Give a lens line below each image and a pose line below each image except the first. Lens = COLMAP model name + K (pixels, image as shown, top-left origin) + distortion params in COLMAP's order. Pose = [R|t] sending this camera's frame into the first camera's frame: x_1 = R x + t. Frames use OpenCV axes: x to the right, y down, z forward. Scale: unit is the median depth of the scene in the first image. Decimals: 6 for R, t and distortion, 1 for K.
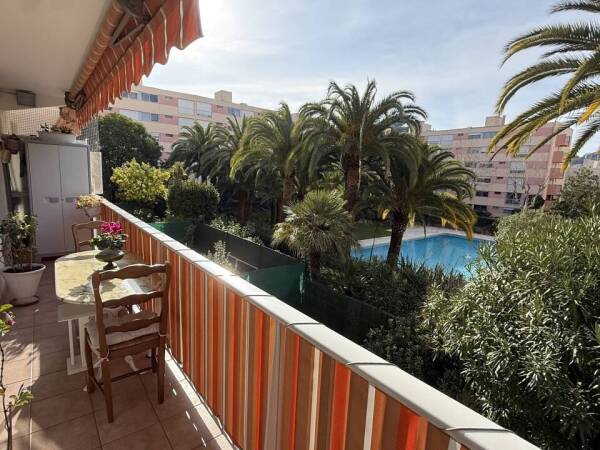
lens RADIAL K [[318.5, 0, 296.6], [0, 318.5, 229.0], [0, 0, 1]] dist [-0.003377, -0.000603]
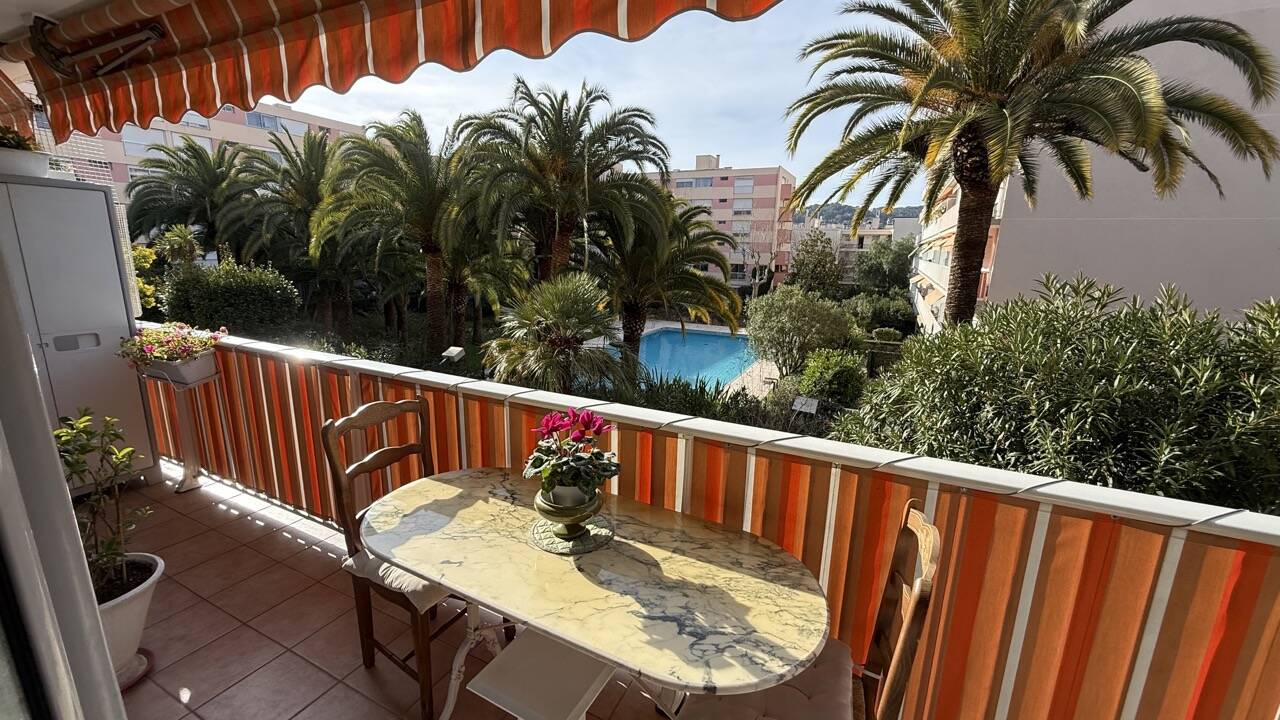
lens RADIAL K [[517.9, 0, 637.9], [0, 517.9, 353.3], [0, 0, 1]] dist [-0.001481, 0.000114]
pose [[0.909285, -0.105070, 0.402692, -0.107875], [0.088137, 0.994275, 0.060411, -0.016324], [-0.406734, -0.019438, 0.913340, 0.062861]]
